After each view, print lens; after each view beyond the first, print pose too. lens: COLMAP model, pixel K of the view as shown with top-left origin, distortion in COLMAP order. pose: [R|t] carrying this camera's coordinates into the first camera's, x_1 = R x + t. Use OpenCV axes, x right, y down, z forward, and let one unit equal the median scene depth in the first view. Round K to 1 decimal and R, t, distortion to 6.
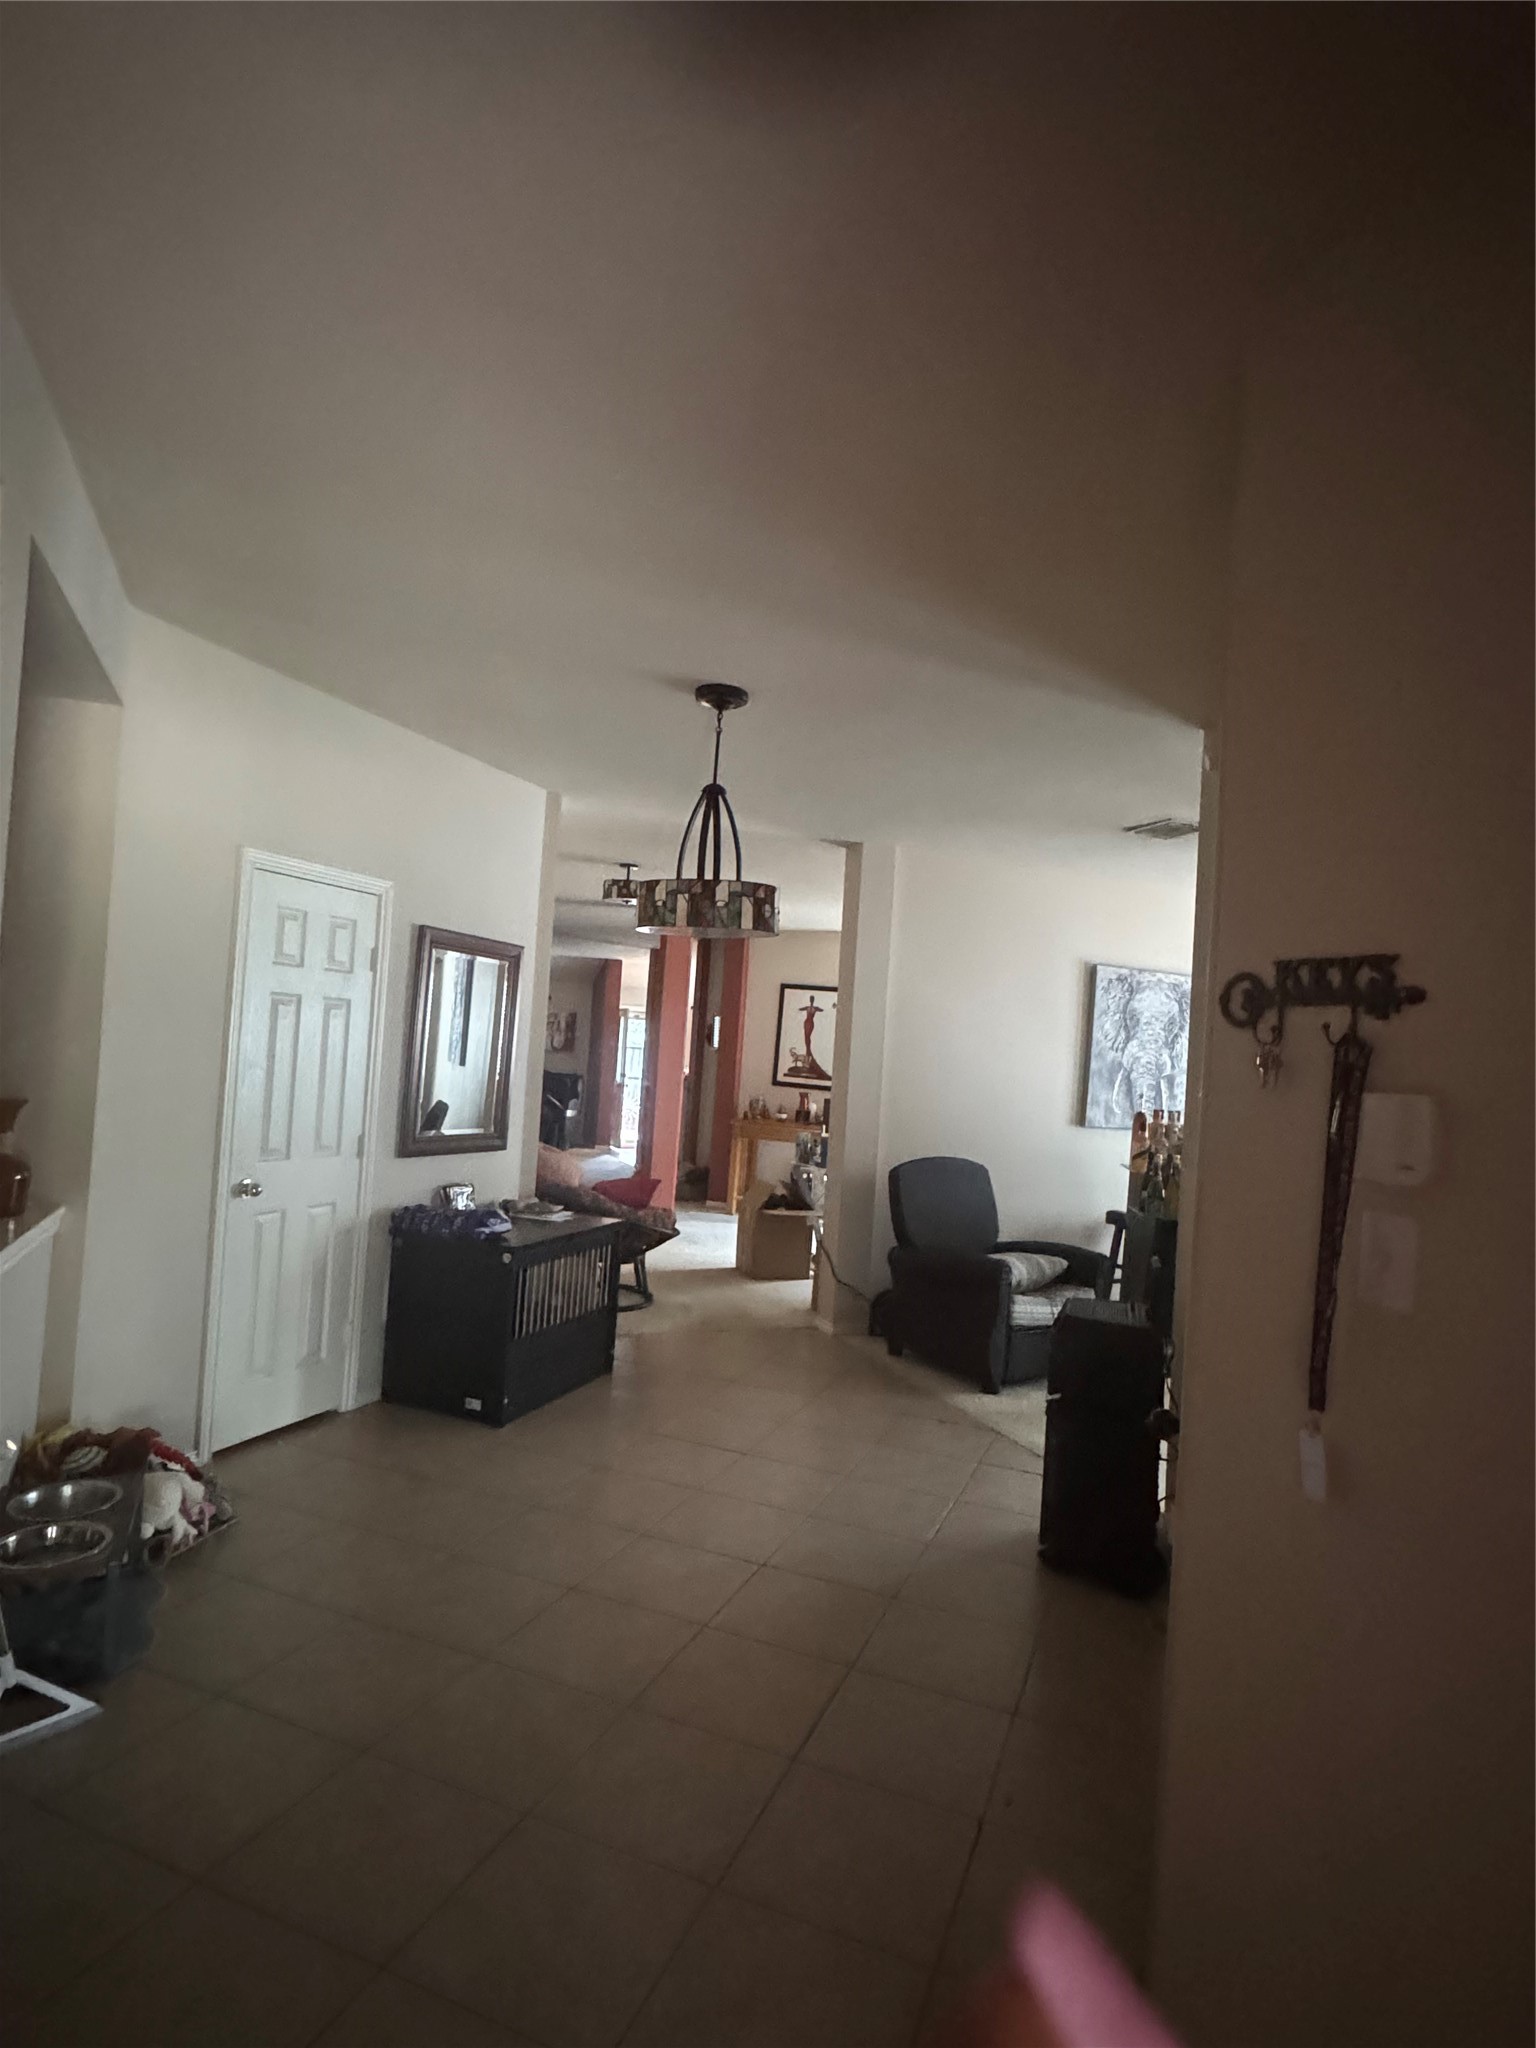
lens RADIAL K [[1118.4, 0, 768.0], [0, 1118.4, 1024.0], [0, 0, 1]] dist [0.011884, 0.000013]
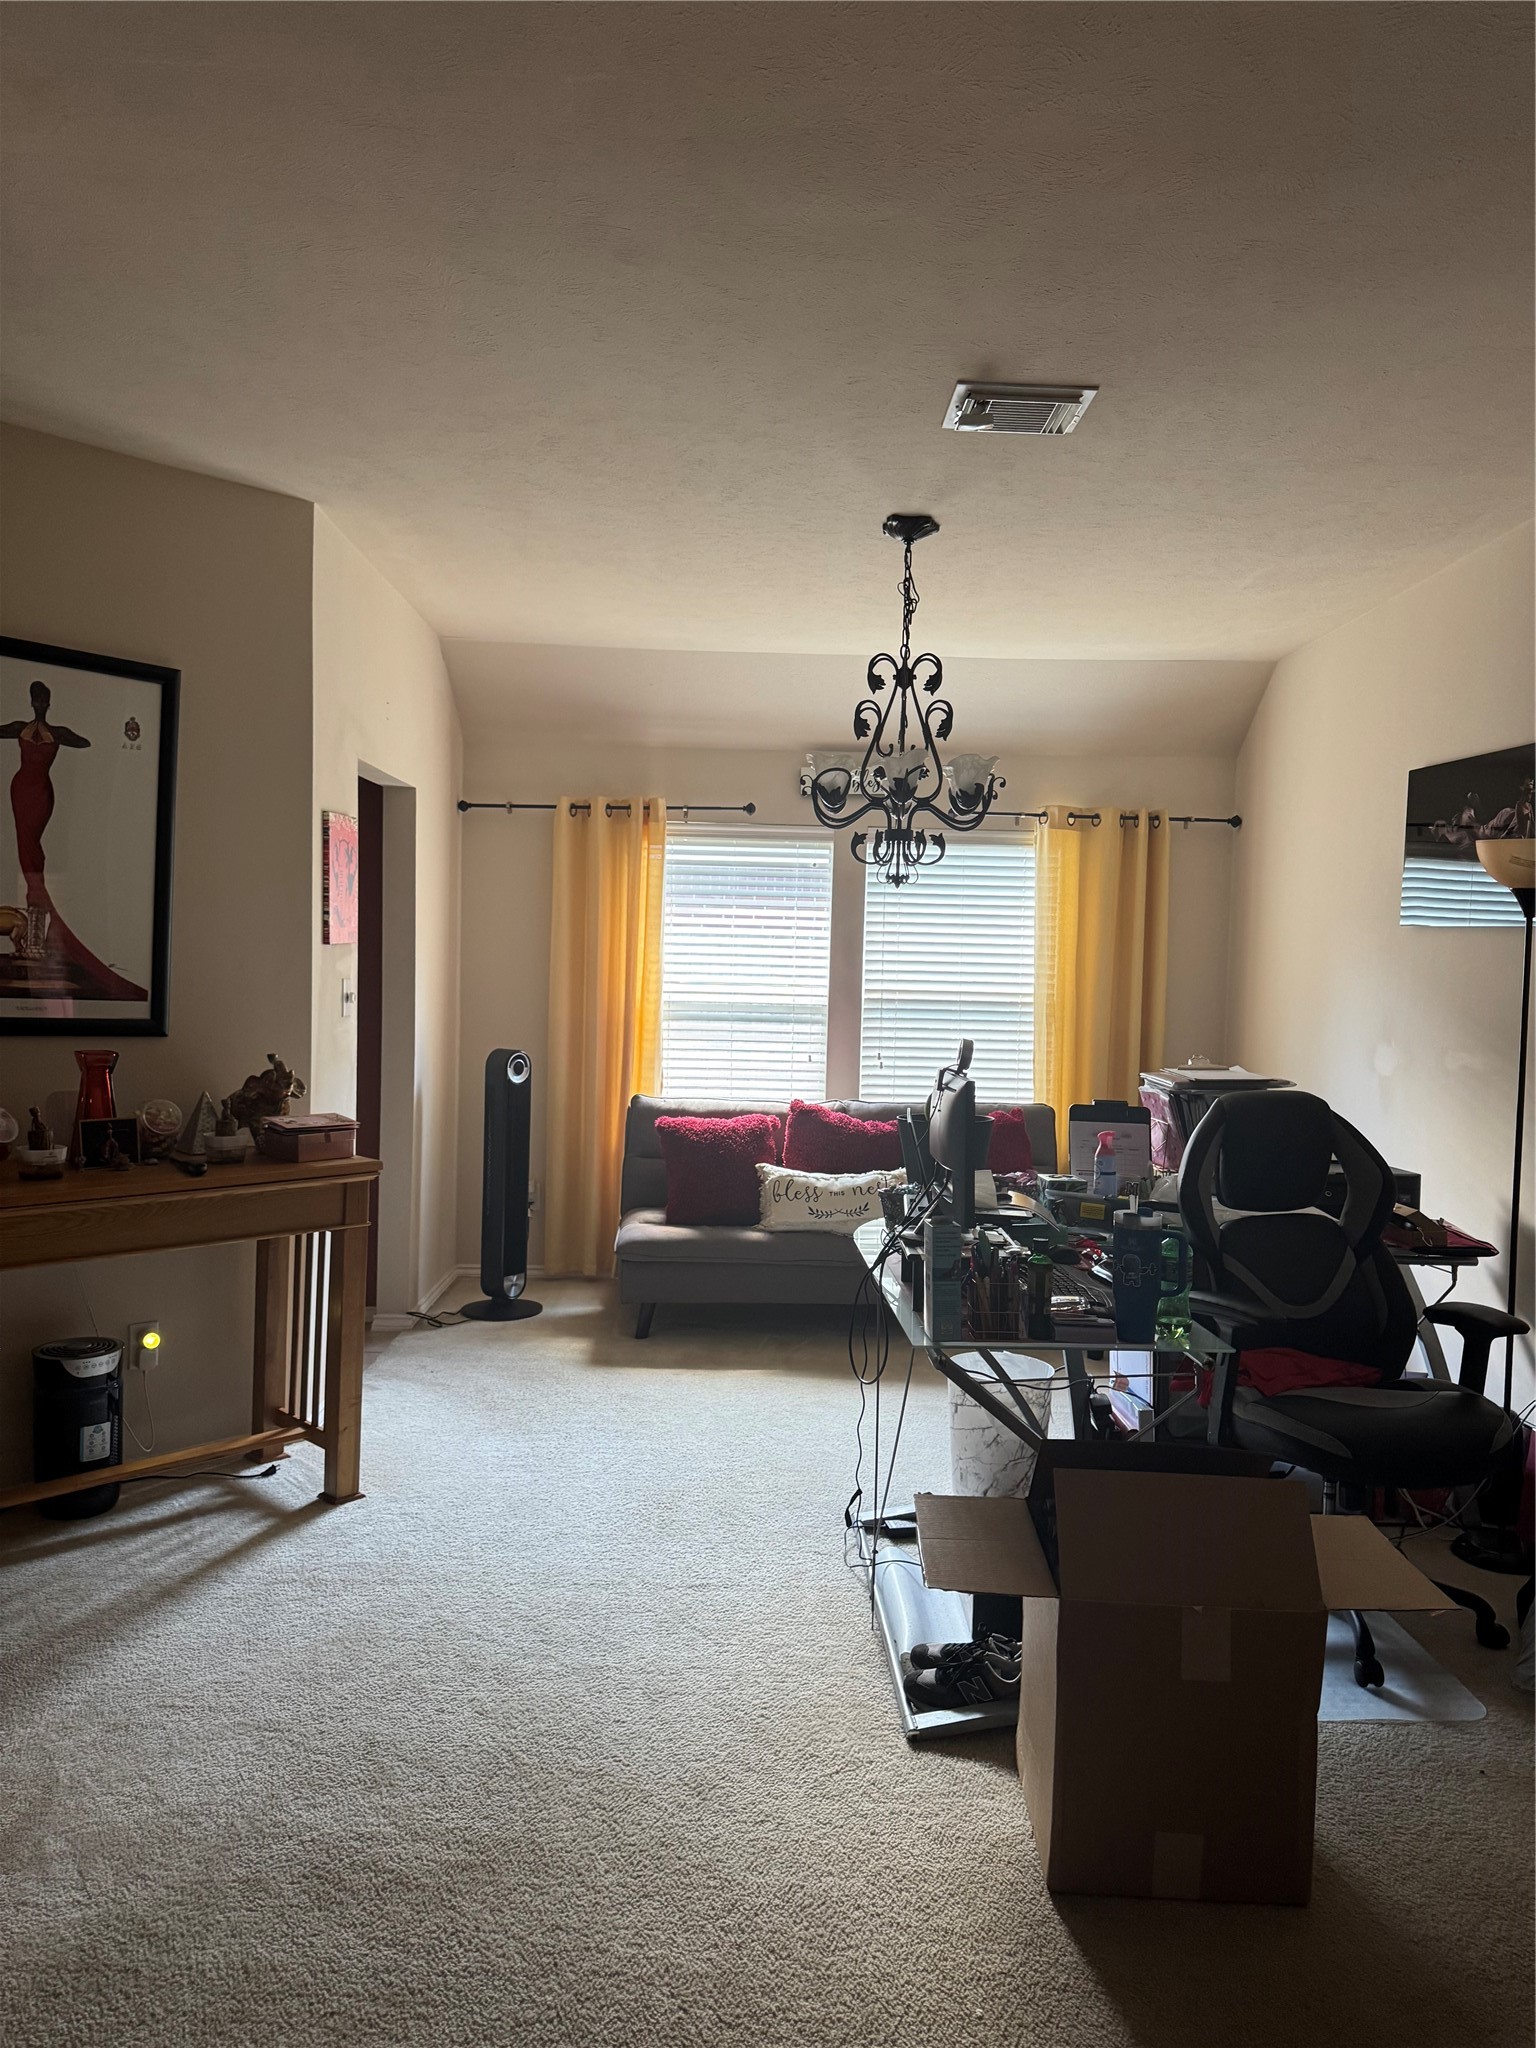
lens RADIAL K [[1474.5, 0, 768.0], [0, 1474.5, 1024.0], [0, 0, 1]] dist [0.036143, -0.045183]
pose [[0.366228, -0.093938, 0.925772, -0.226896], [-0.022852, 0.993683, 0.109869, 0.011967], [-0.930245, -0.061393, 0.361768, 0.710882]]
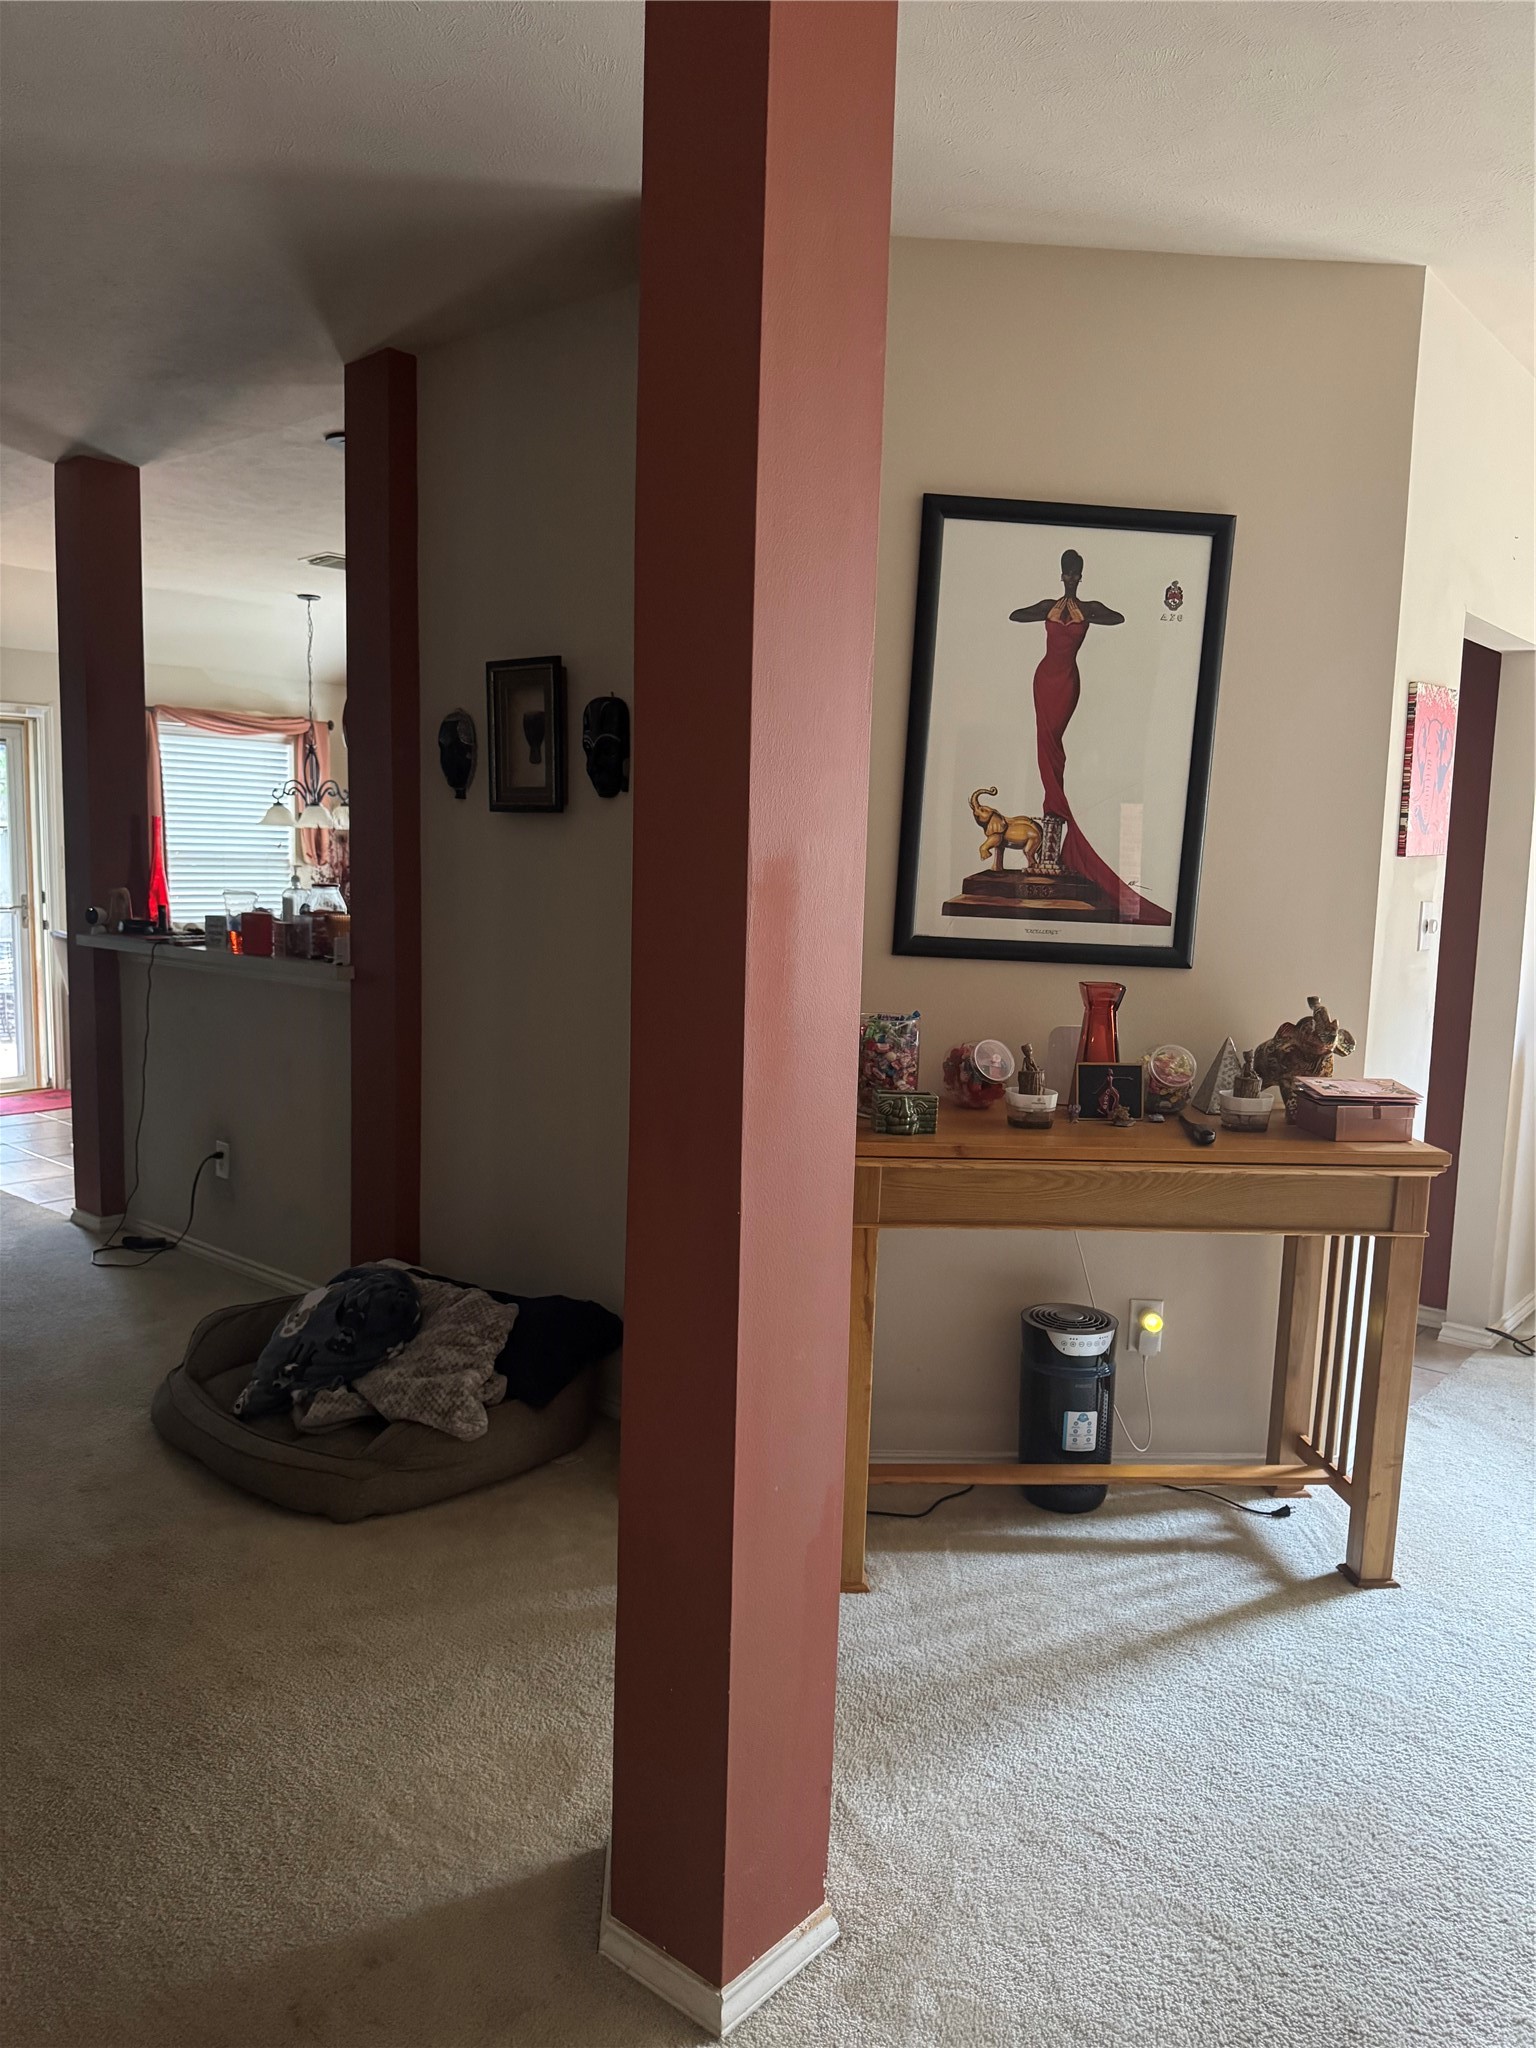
lens RADIAL K [[1474.5, 0, 768.0], [0, 1474.5, 1024.0], [0, 0, 1]] dist [0.036143, -0.045183]
pose [[0.887594, -0.091048, 0.451539, -0.158352], [0.017013, 0.986081, 0.165391, 0.018225], [-0.460312, -0.139118, 0.876789, 0.752895]]
